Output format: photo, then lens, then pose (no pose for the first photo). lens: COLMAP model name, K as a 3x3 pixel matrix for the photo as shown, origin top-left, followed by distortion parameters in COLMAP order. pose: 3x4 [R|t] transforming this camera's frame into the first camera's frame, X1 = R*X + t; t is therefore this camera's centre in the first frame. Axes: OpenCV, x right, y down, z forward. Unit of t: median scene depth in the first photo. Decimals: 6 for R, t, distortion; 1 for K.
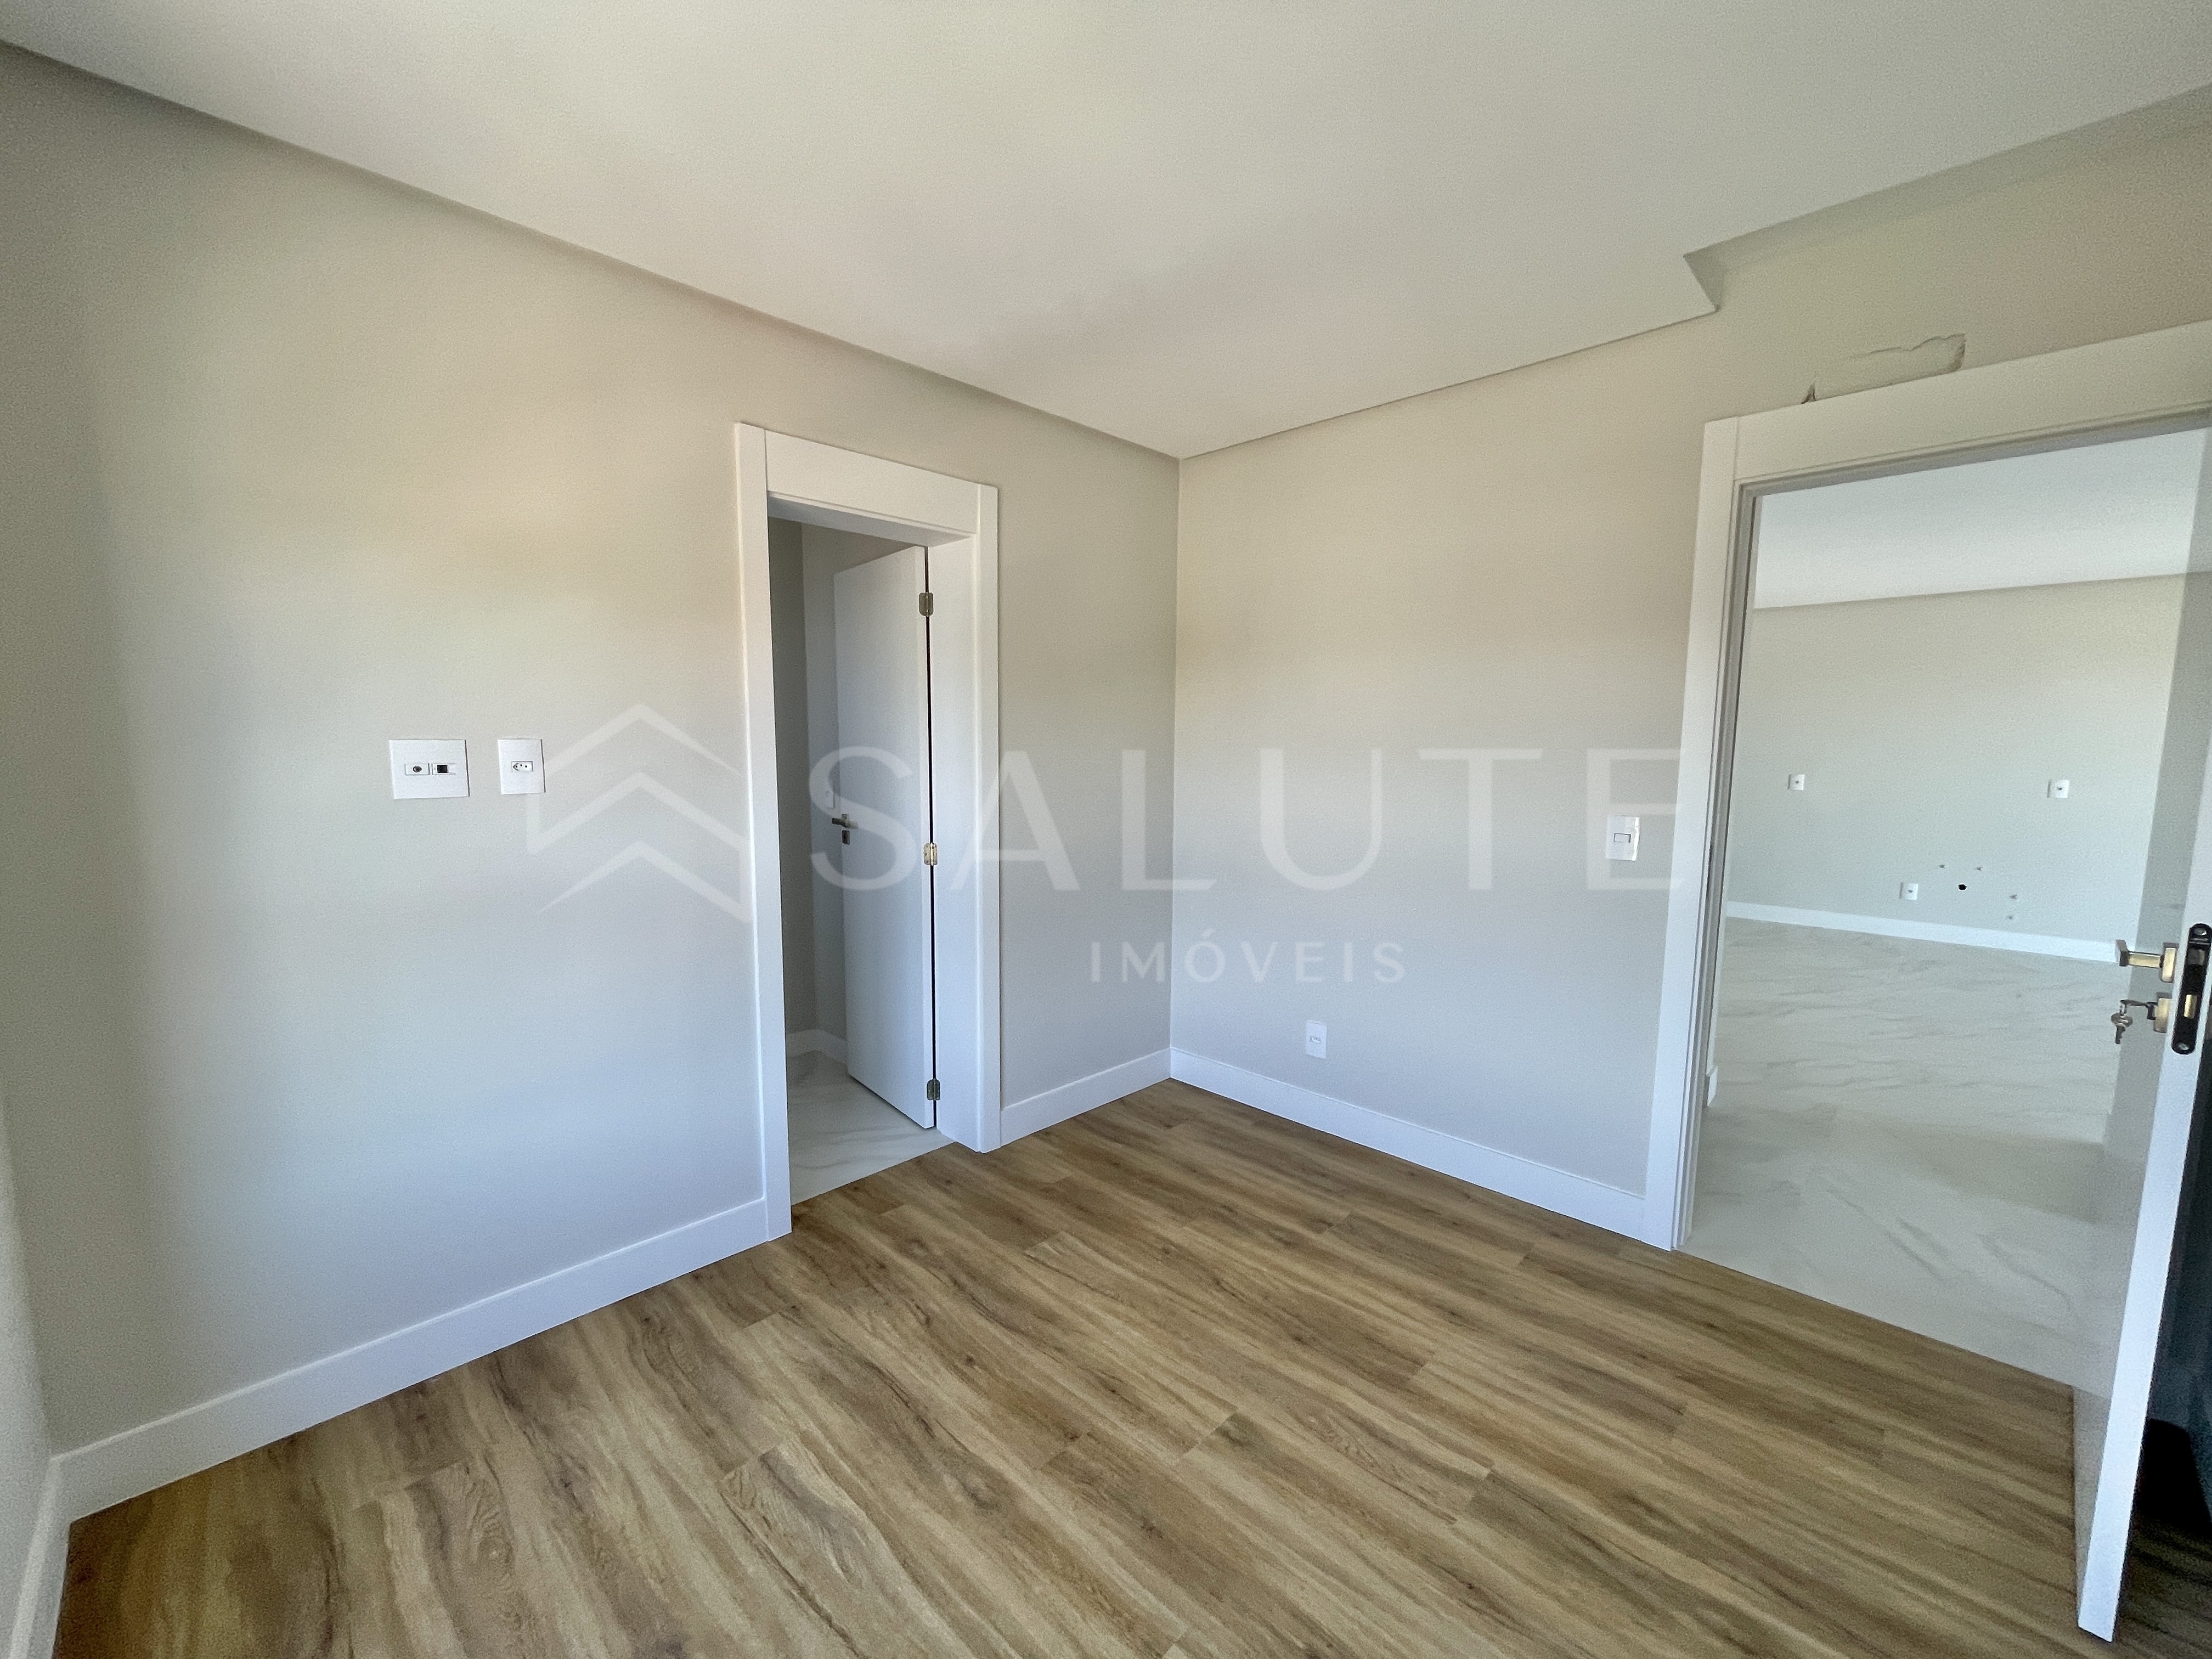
lens RADIAL K [[879.6, 0, 1106.0], [0, 879.6, 829.5], [0, 0, 1]] dist [-0.012151, 0.014703]
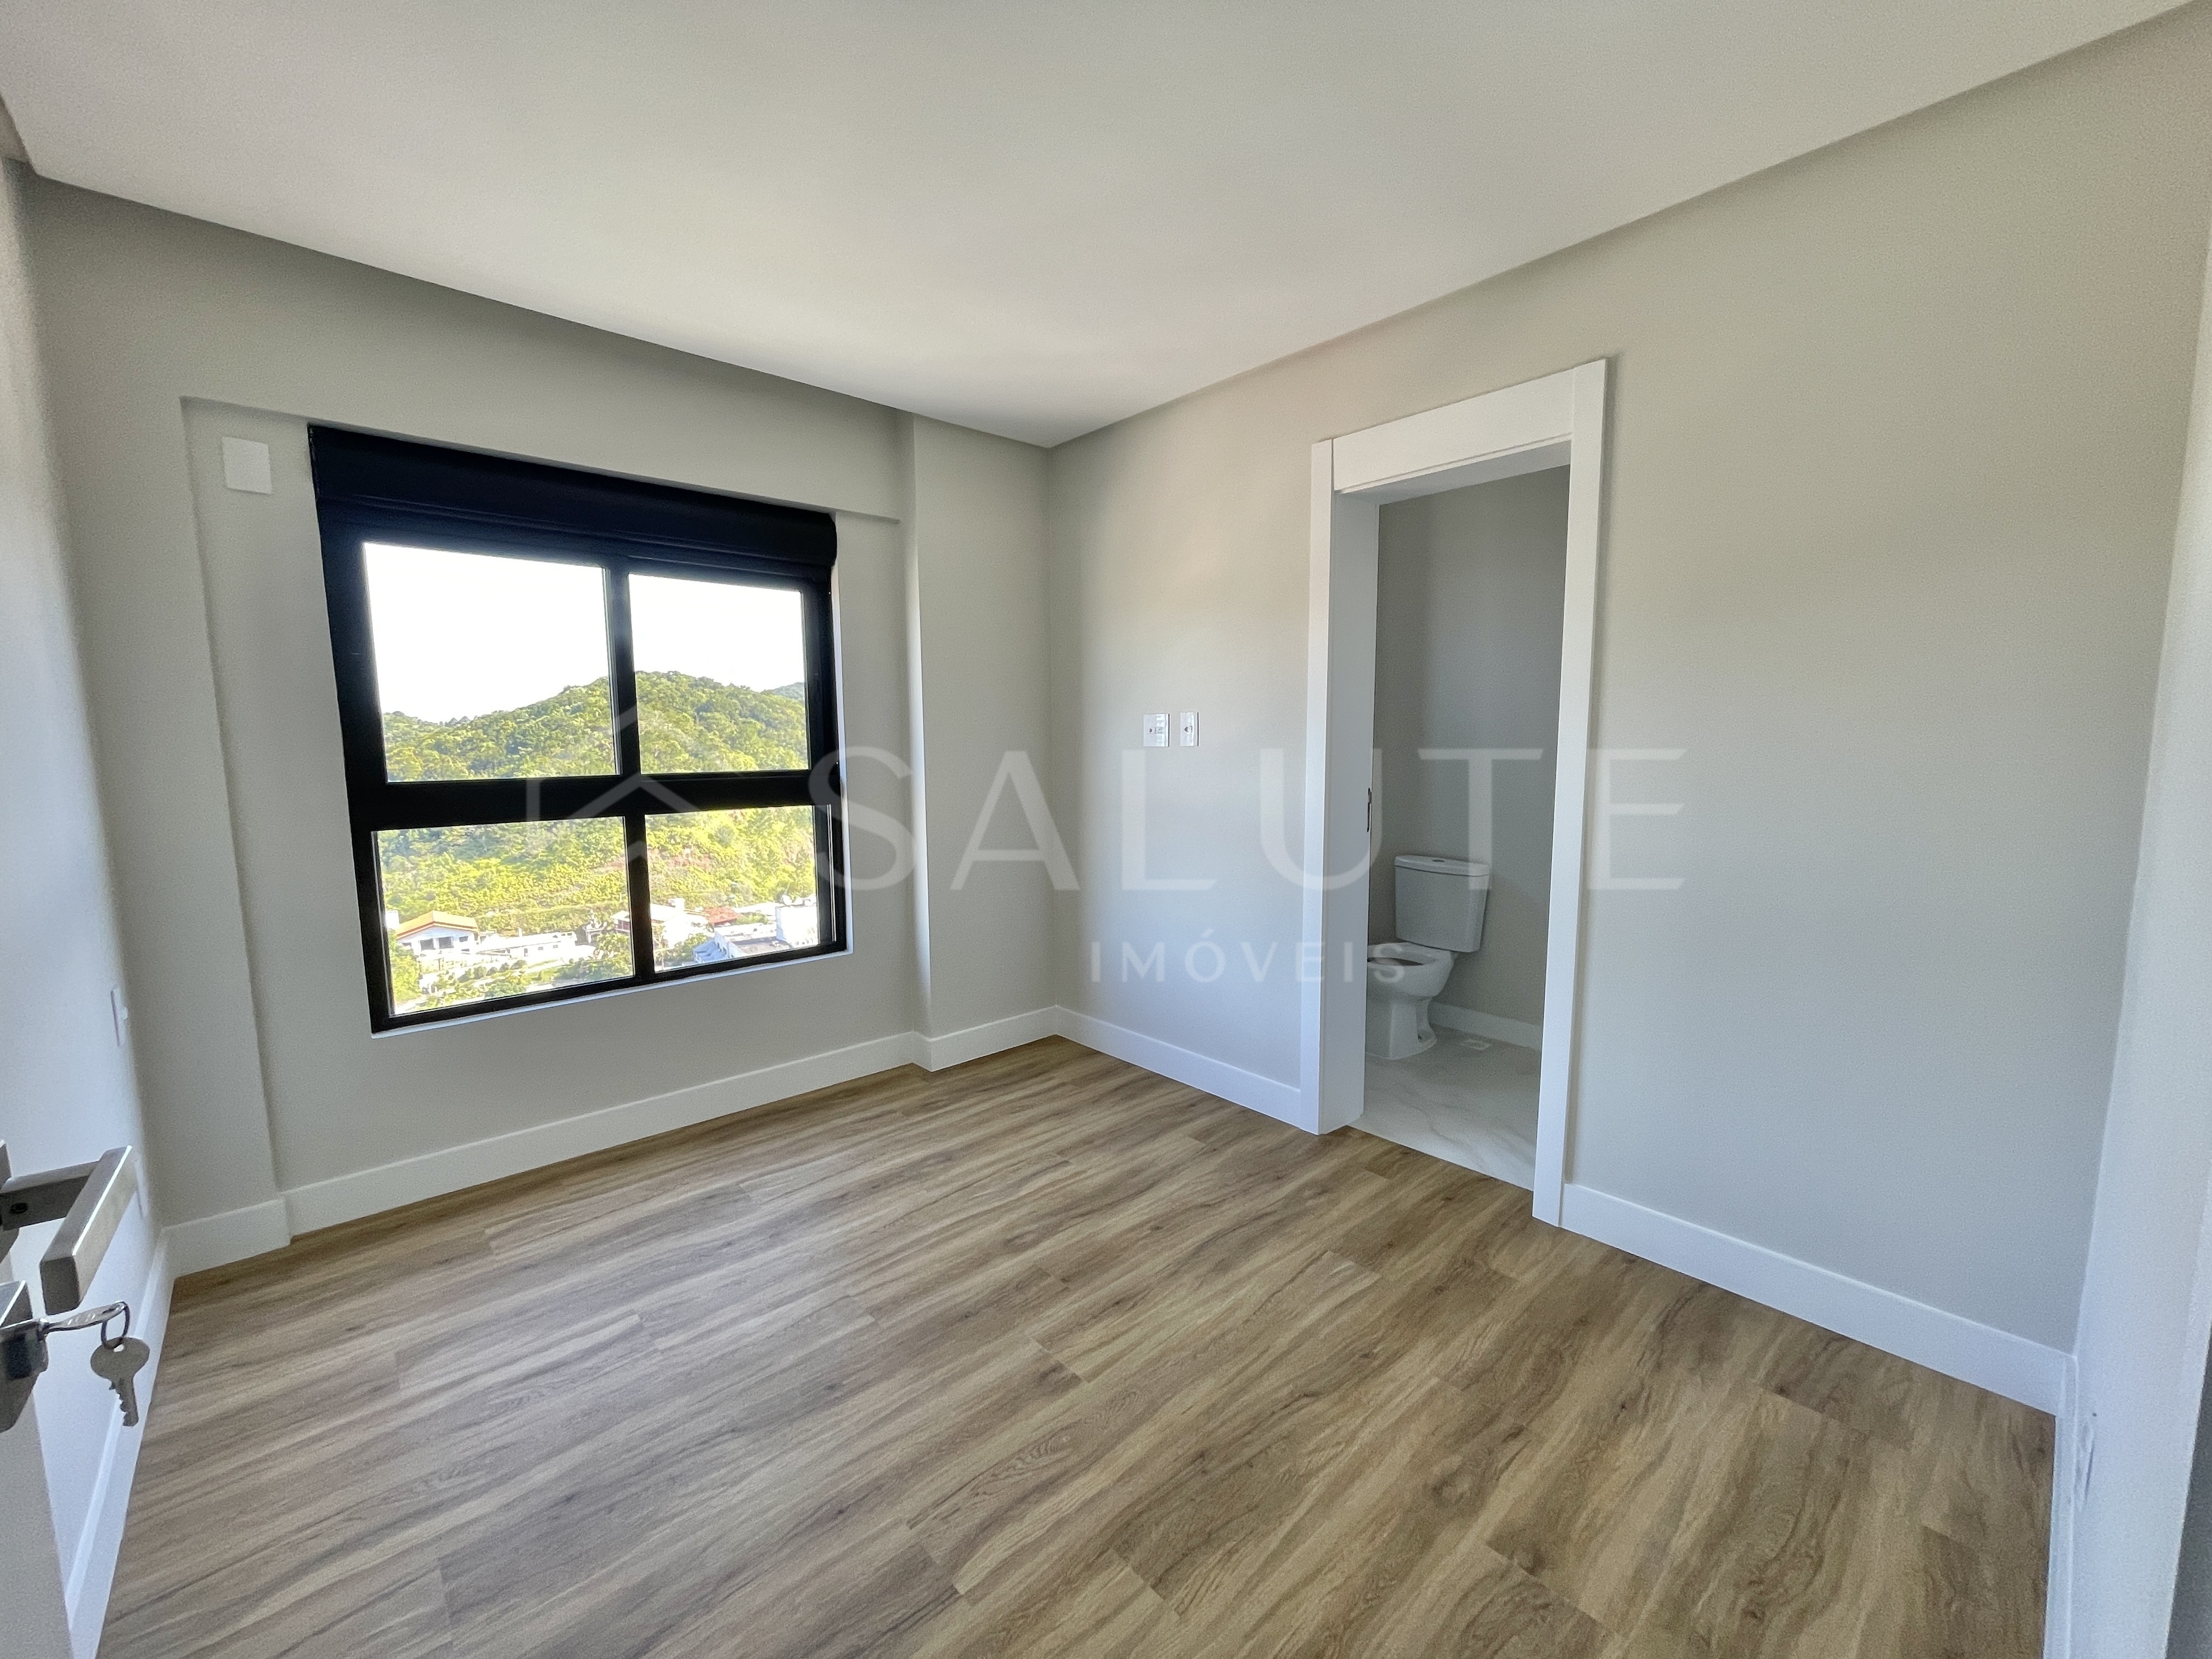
lens RADIAL K [[879.6, 0, 1106.0], [0, 879.6, 829.5], [0, 0, 1]] dist [-0.012151, 0.014703]
pose [[-0.027980, 0.101531, -0.994439, 1.007385], [-0.098107, 0.989747, 0.103812, -0.041396], [0.994782, 0.100466, -0.017732, 0.940483]]
